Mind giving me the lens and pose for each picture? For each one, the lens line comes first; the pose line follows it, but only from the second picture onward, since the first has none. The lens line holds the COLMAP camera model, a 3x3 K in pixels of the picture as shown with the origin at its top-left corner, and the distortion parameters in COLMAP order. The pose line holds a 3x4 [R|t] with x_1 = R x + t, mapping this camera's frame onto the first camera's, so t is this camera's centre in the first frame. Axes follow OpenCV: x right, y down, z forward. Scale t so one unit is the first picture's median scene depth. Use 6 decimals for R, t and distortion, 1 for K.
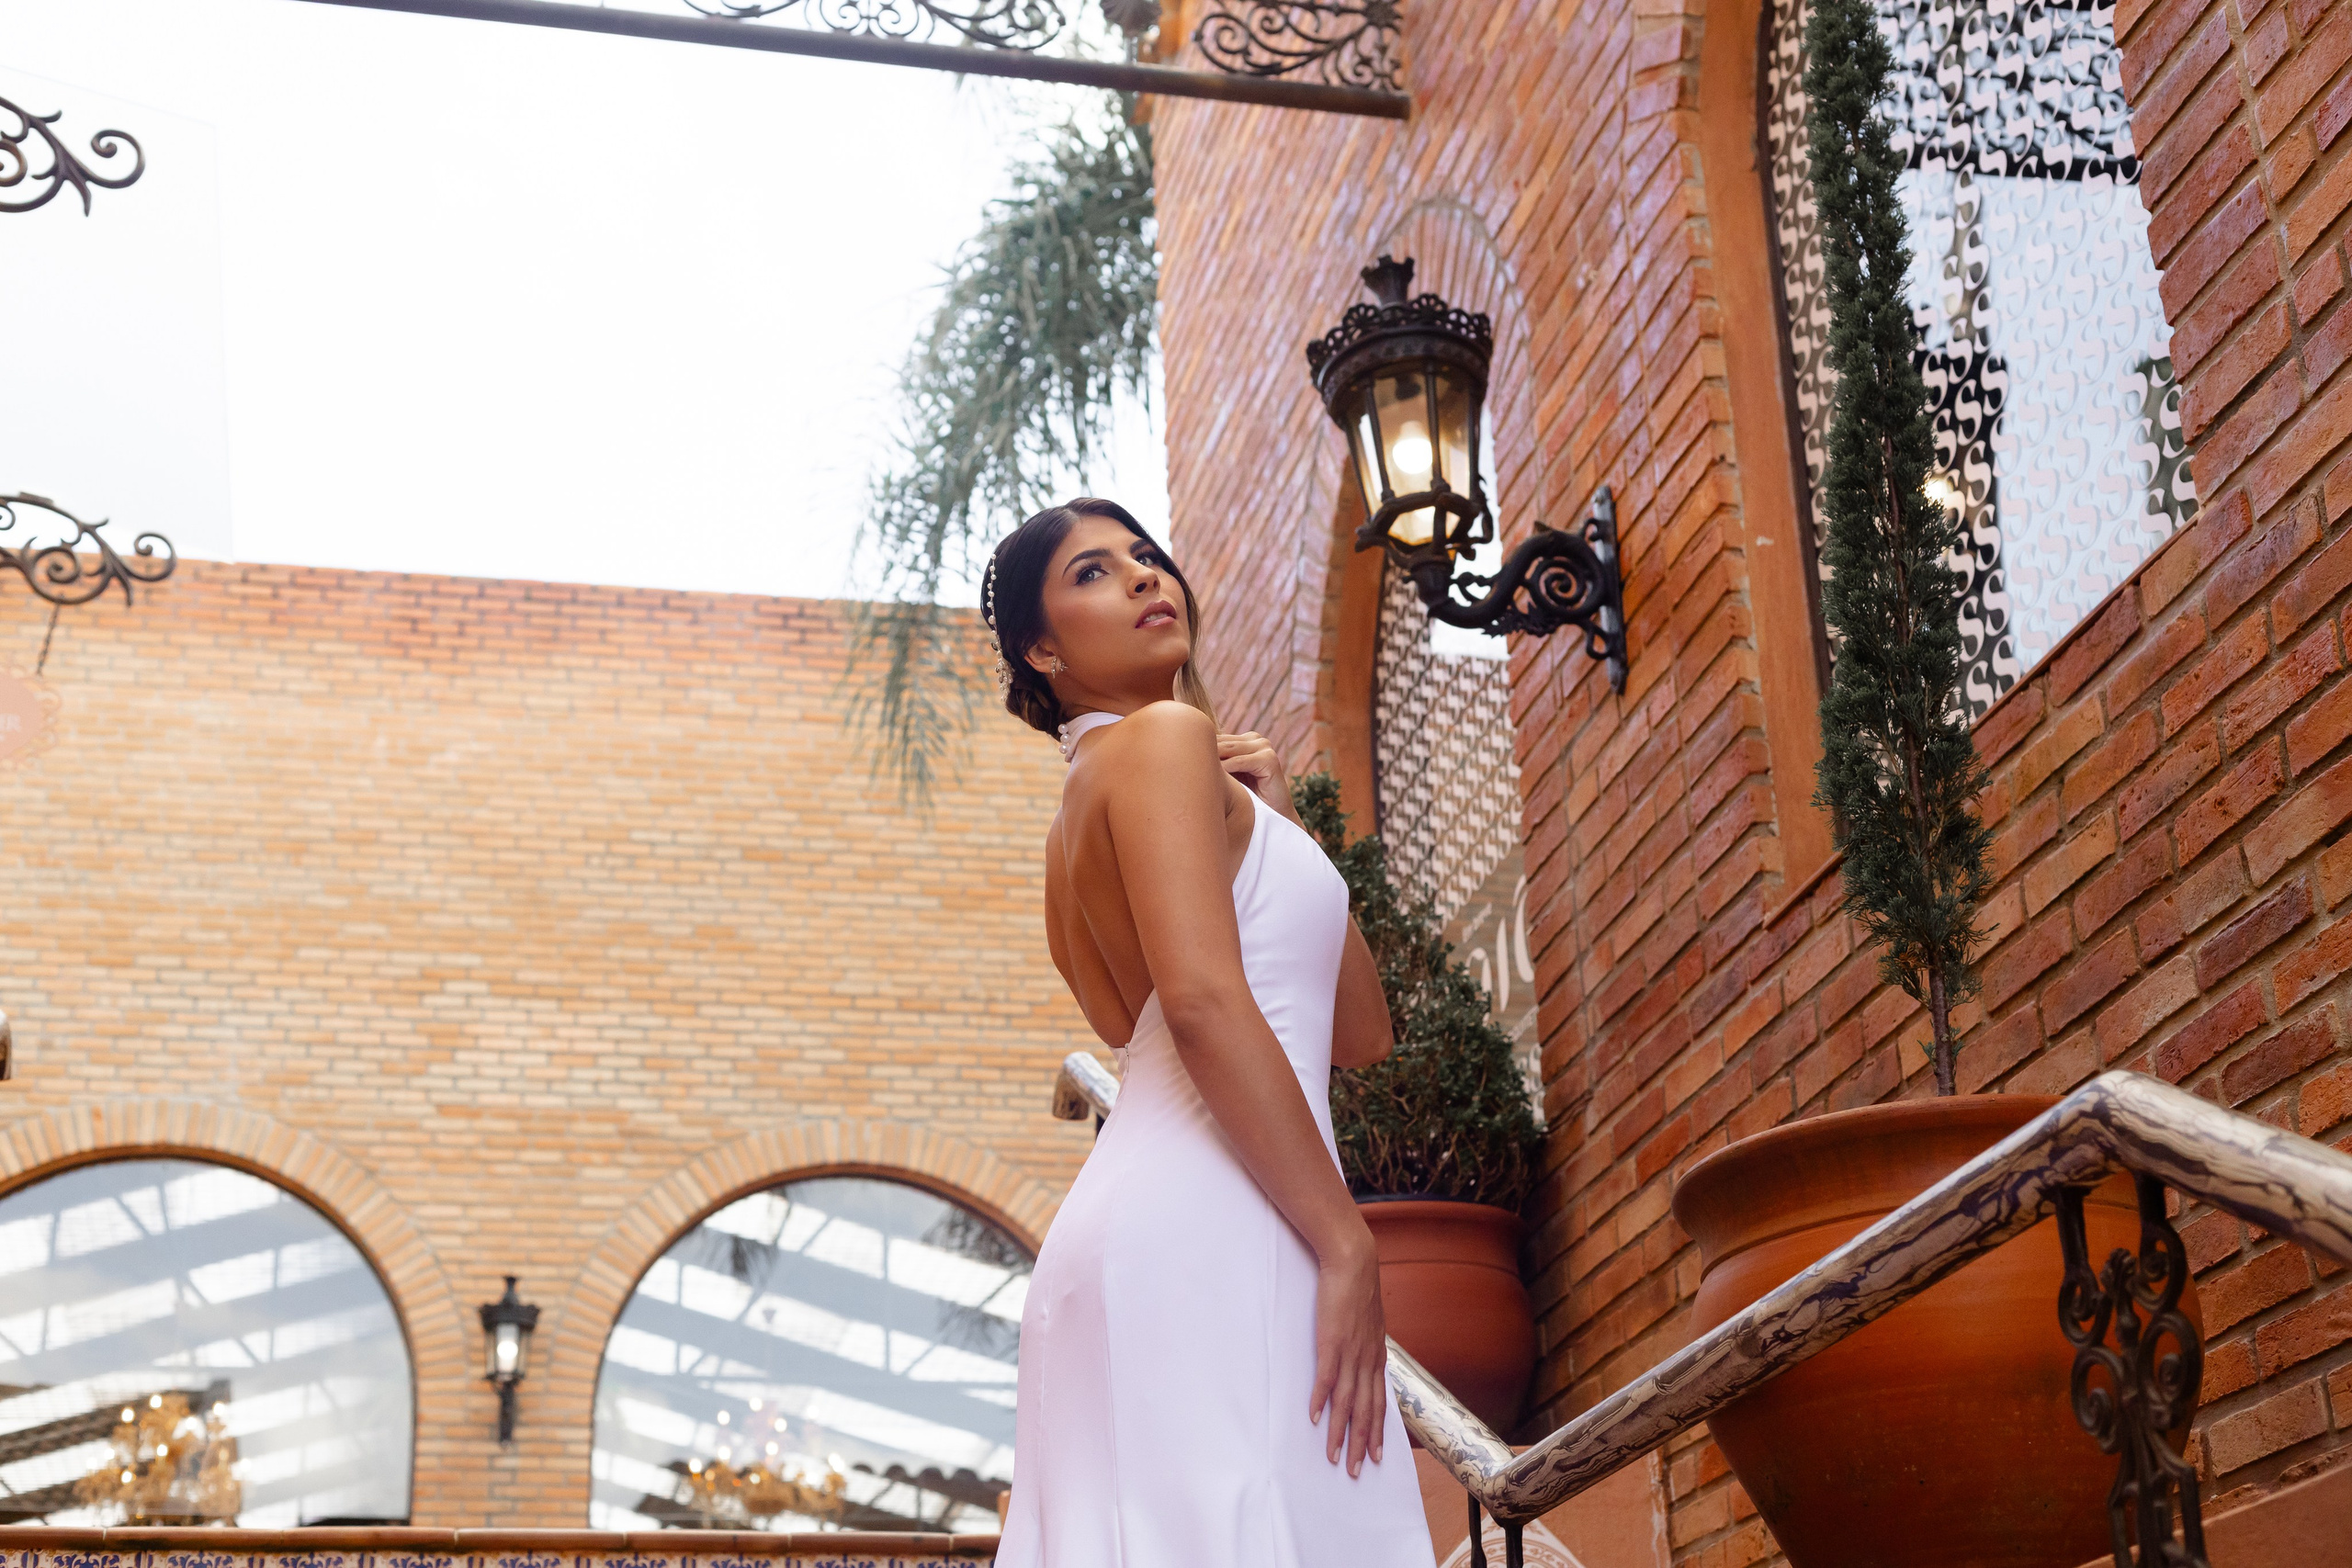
lens RADIAL K [[3472.1, 0, 1176.0], [0, 3472.1, 784.0], [0, 0, 1]] dist [0.014872, -0.020270]
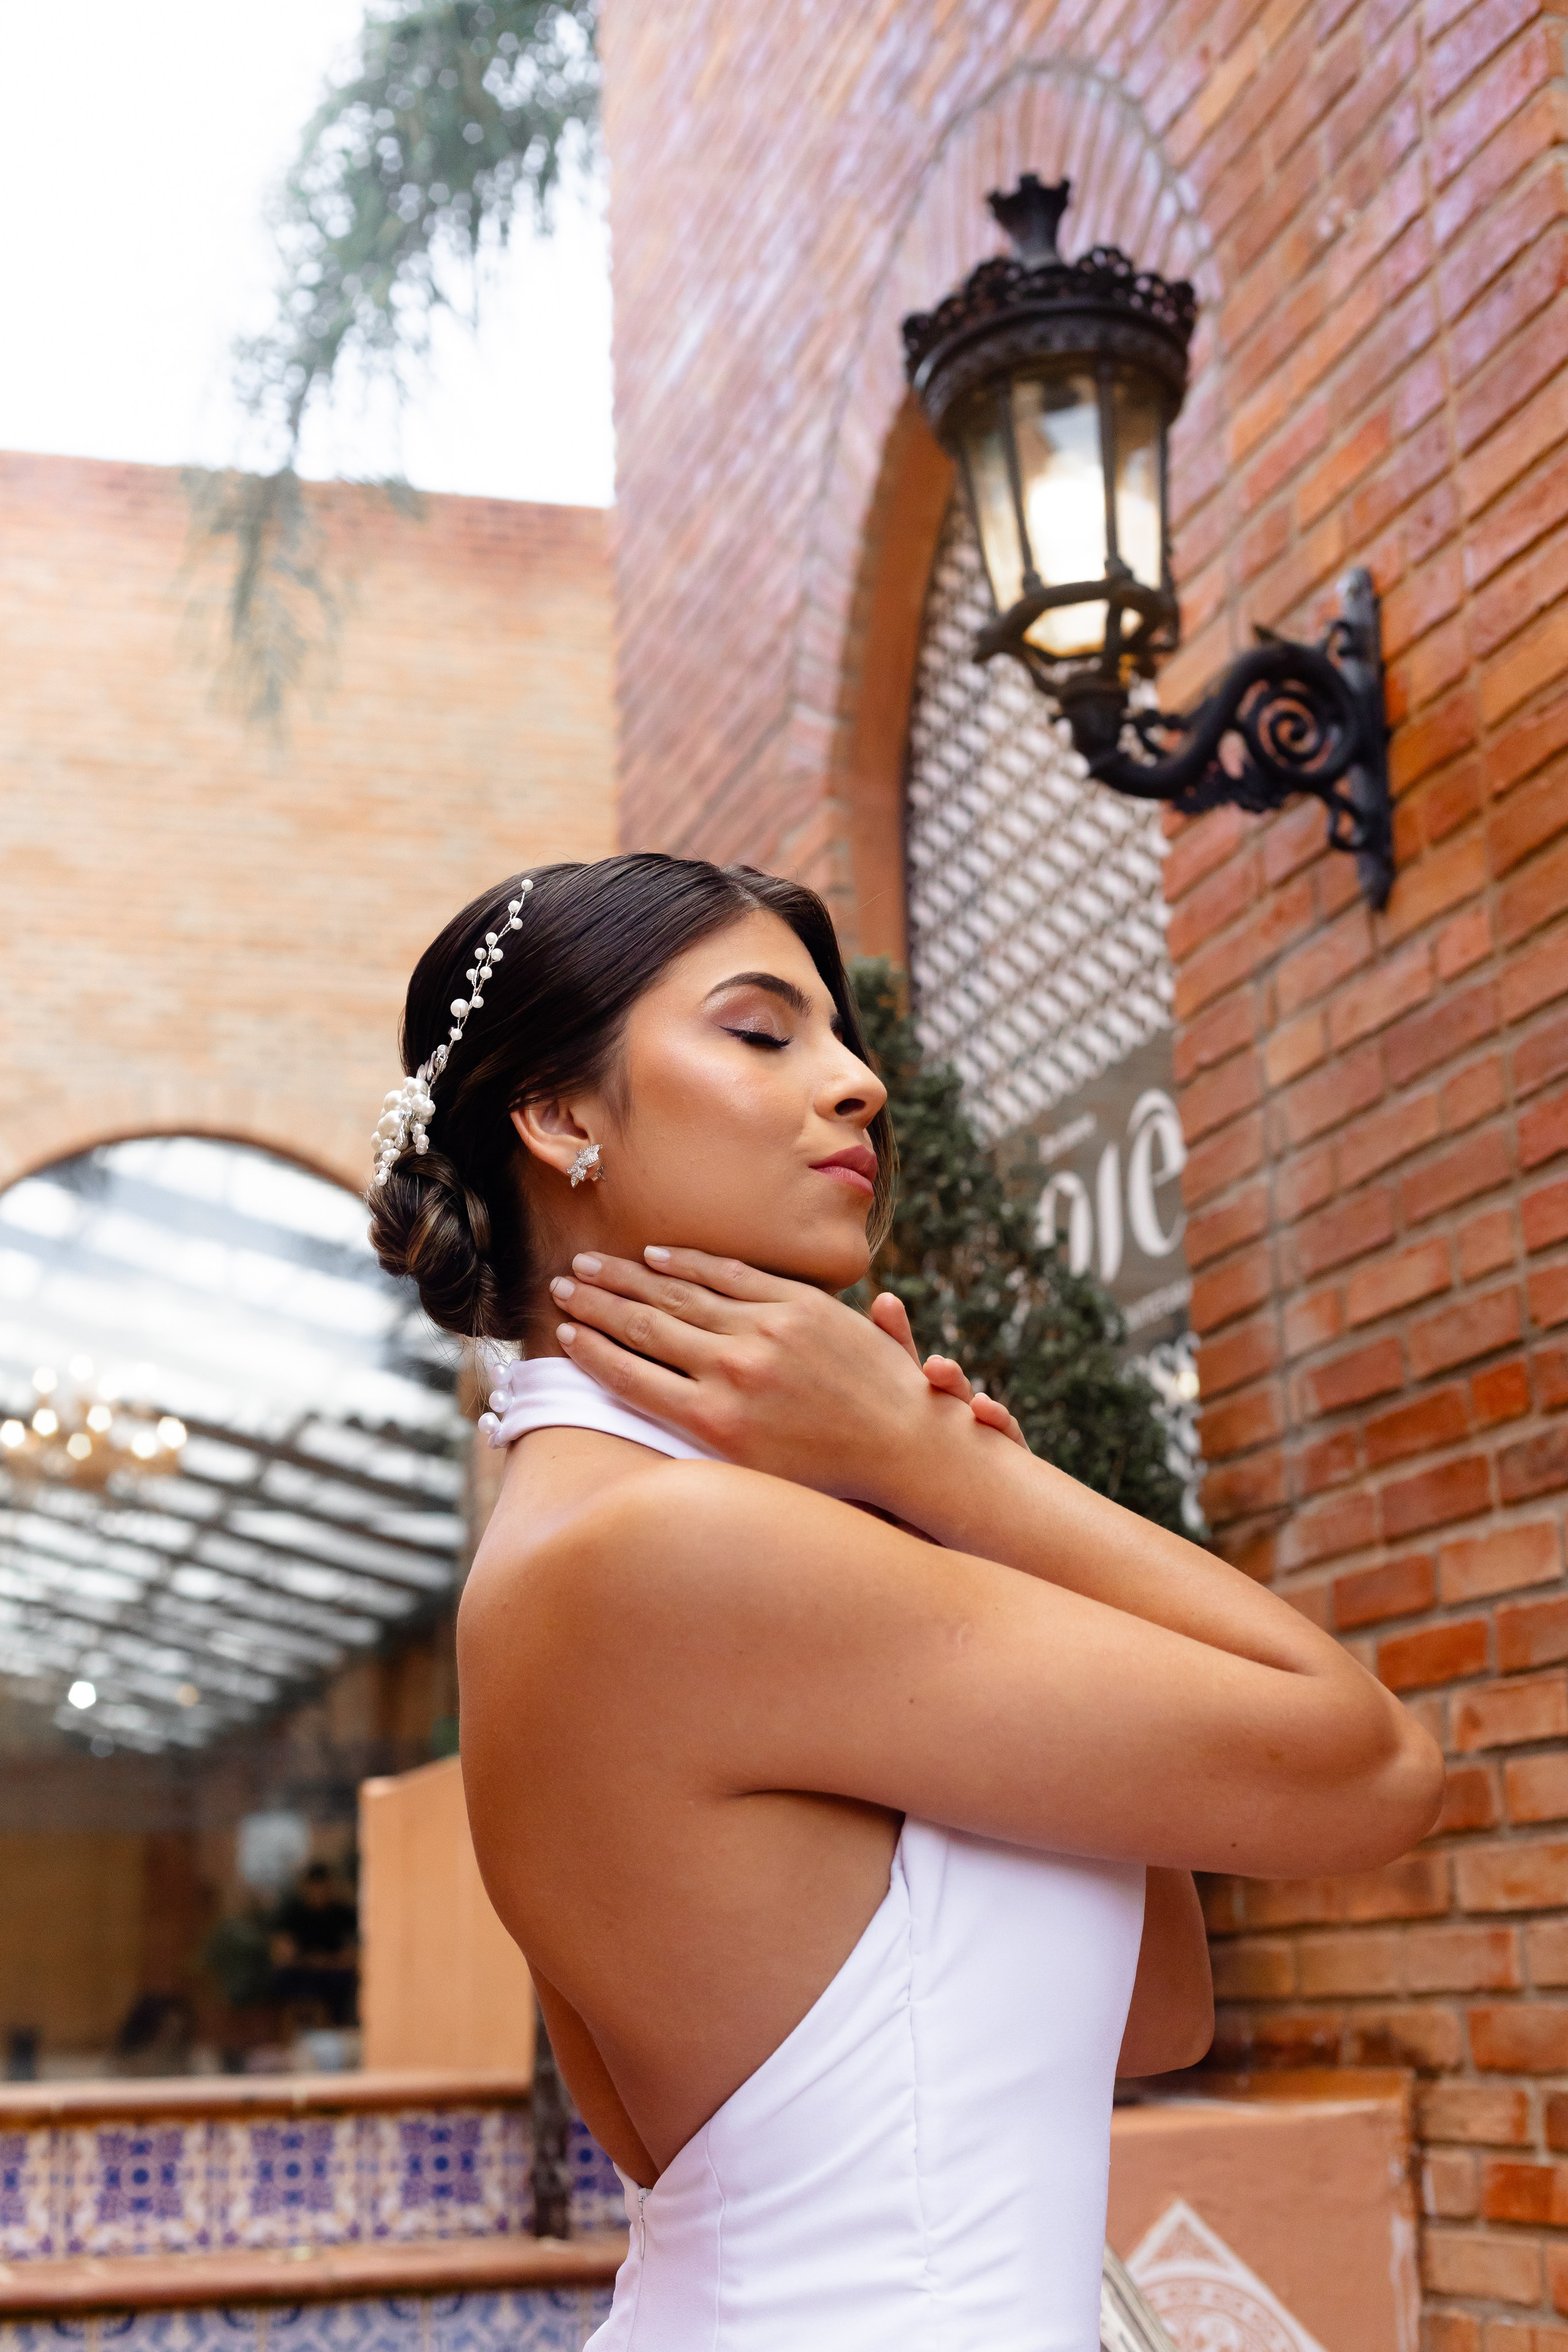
lens RADIAL K [[3472.5, 0, 780.7], [0, 3472.5, 1149.2], [0, 0, 1]] dist [0.014872, -0.020270]
pose [[0.996982, 0.024752, 0.073584, -0.024511], [-0.036102, 0.986913, 0.157161, -0.071785], [-0.068731, -0.159343, 0.984828, 0.341687]]
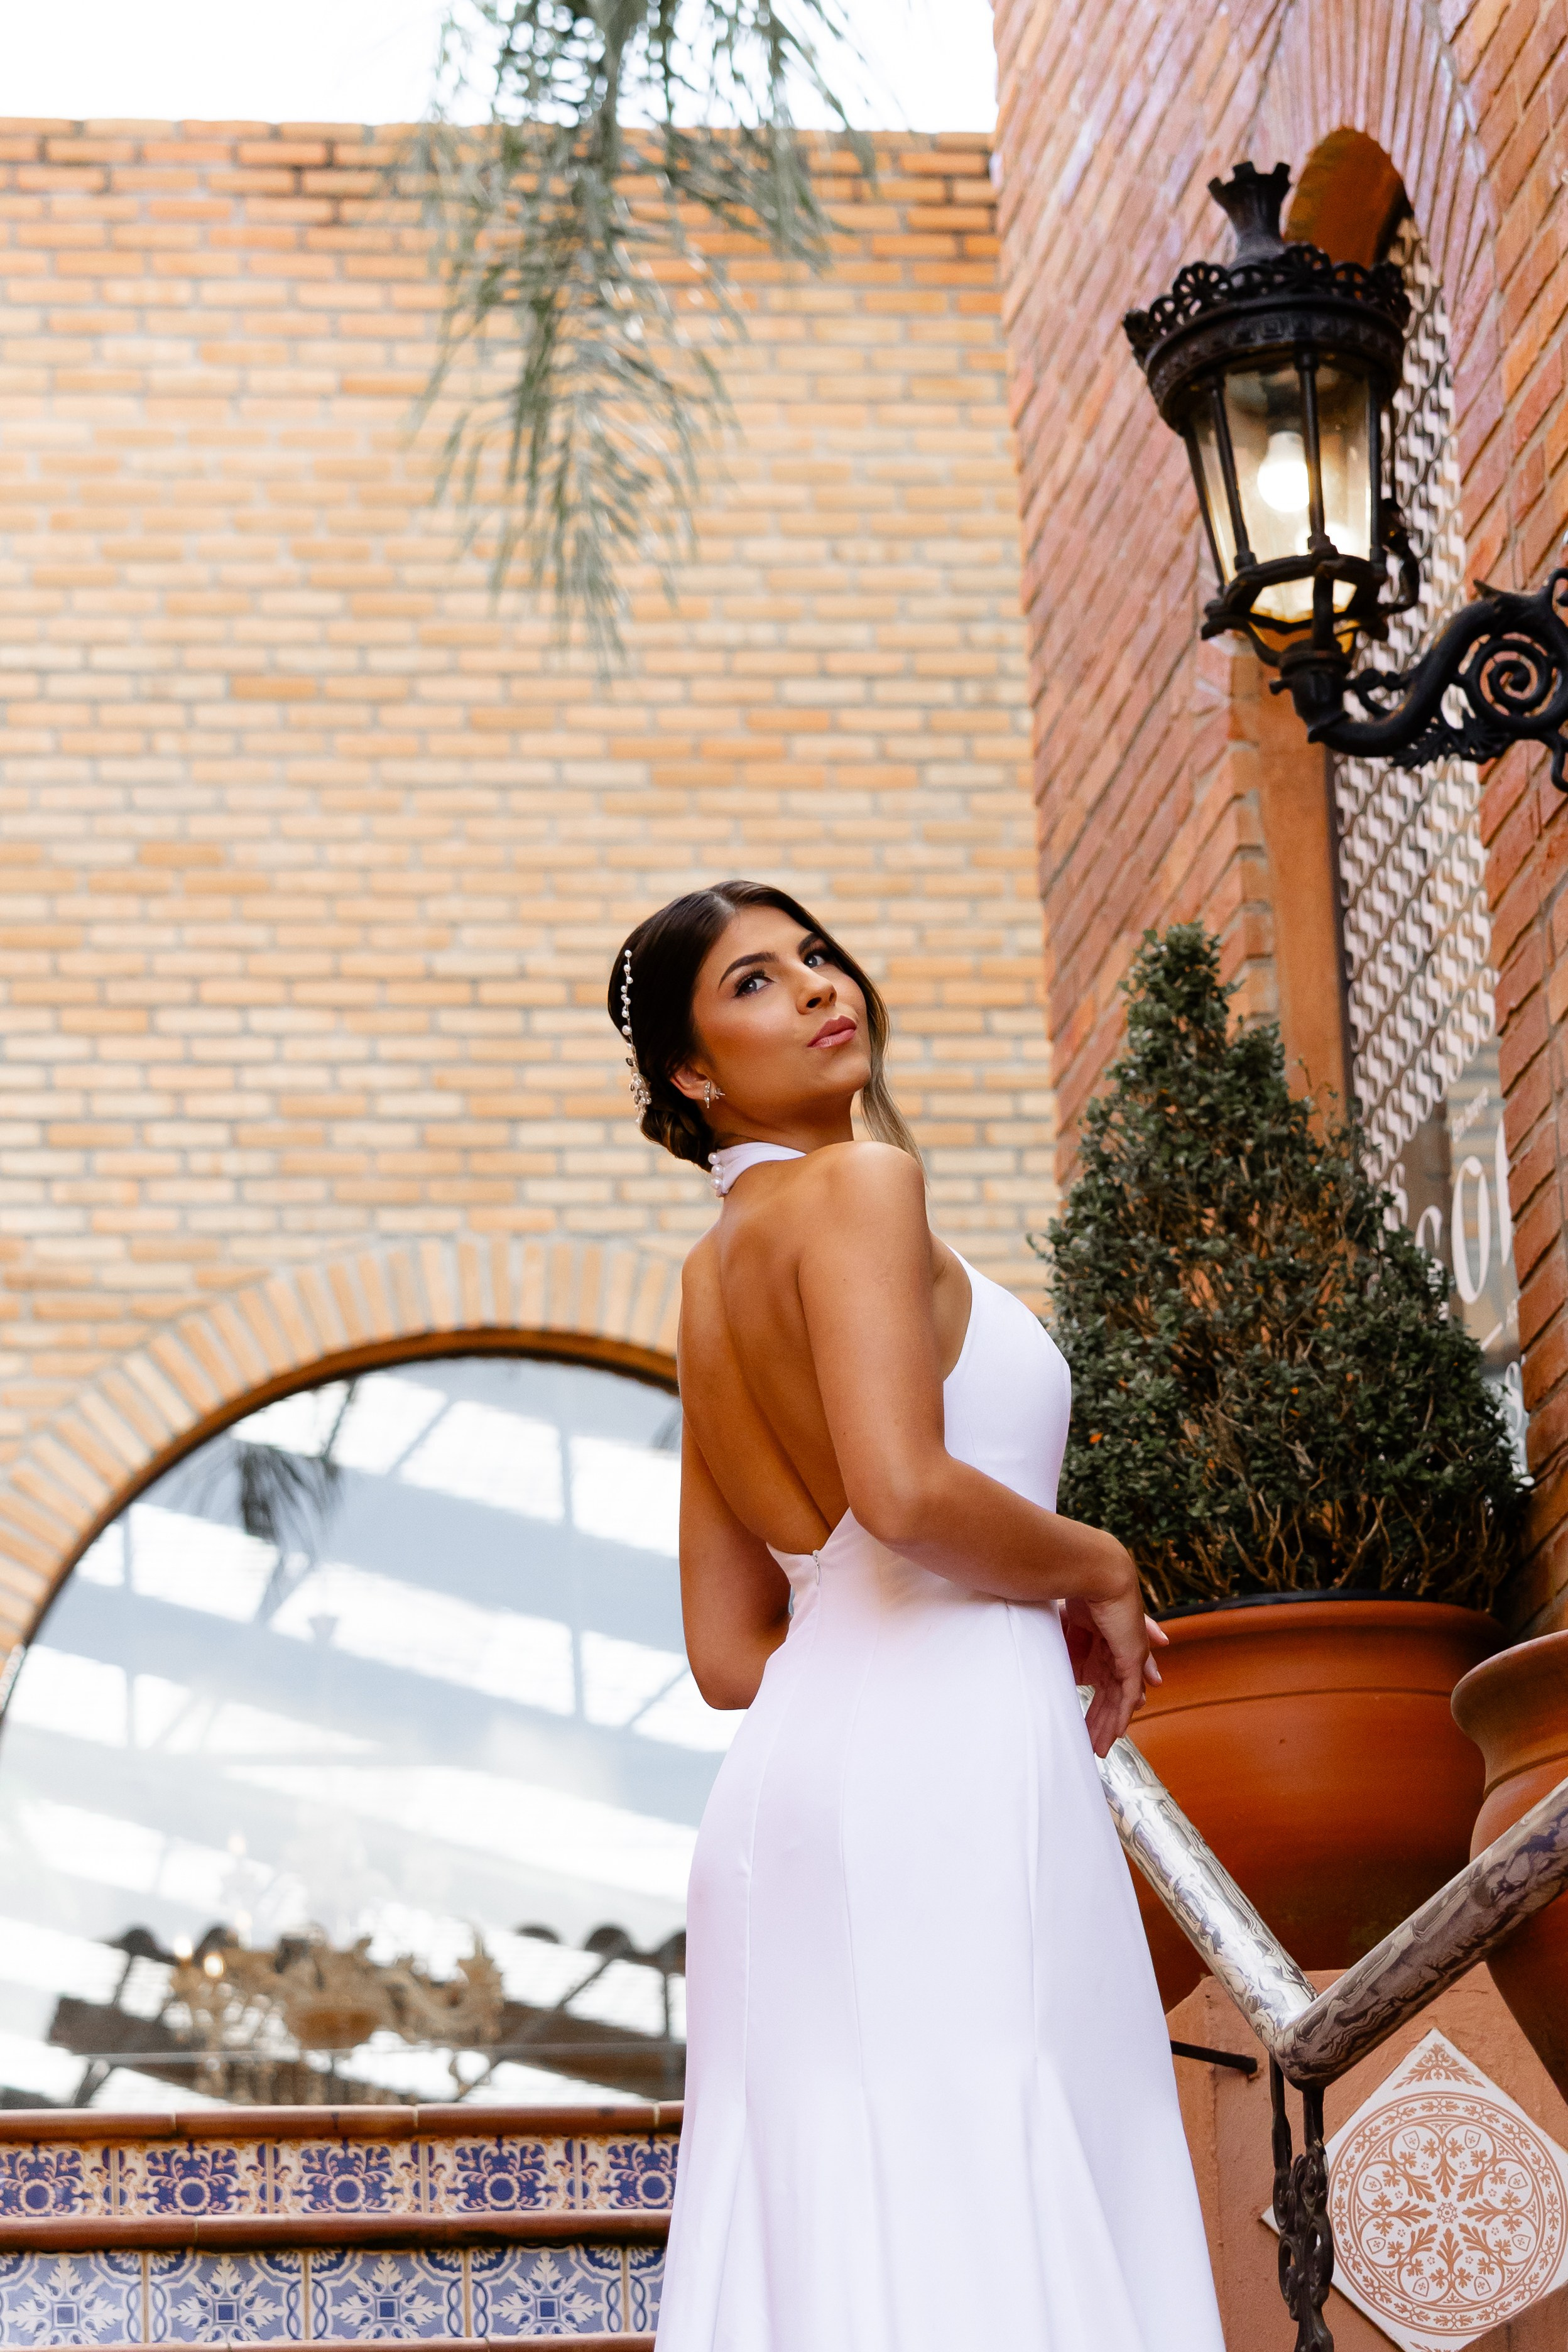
lens RADIAL K [[9332.1, 0, 784.0], [0, 9332.1, 1176.0], [0, 0, 1]] dist [-0.037814, 1.303245]
pose [[0.997698, -0.029953, -0.060835, 0.071222], [0.037009, 0.992277, 0.118389, -0.165081], [0.056820, -0.120368, 0.991102, -0.723358]]
